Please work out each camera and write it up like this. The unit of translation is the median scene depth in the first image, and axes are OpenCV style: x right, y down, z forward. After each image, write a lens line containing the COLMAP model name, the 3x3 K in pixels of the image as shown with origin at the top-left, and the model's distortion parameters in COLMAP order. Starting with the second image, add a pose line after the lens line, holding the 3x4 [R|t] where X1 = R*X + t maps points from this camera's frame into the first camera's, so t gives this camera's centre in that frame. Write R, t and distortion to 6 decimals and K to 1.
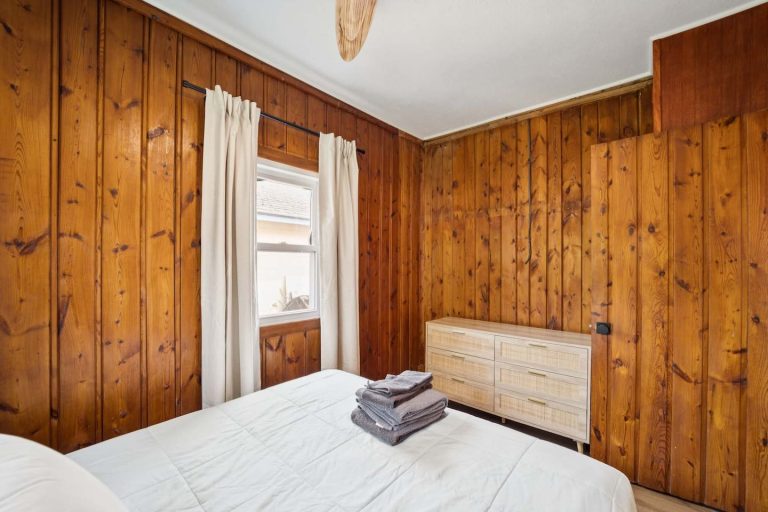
lens RADIAL K [[318.3, 0, 384.9], [0, 318.3, 260.0], [0, 0, 1]] dist [-0.000335, -0.000288]
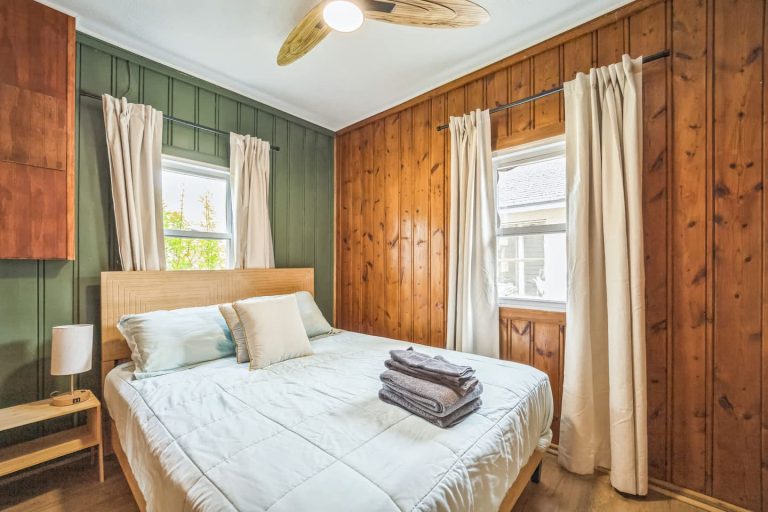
lens RADIAL K [[318.3, 0, 384.9], [0, 318.3, 260.0], [0, 0, 1]] dist [-0.000335, -0.000288]
pose [[-0.012096, -0.022365, -0.999677, 0.847204], [0.008925, 0.999708, -0.022474, 0.090634], [0.999887, -0.009193, -0.011893, 0.762728]]
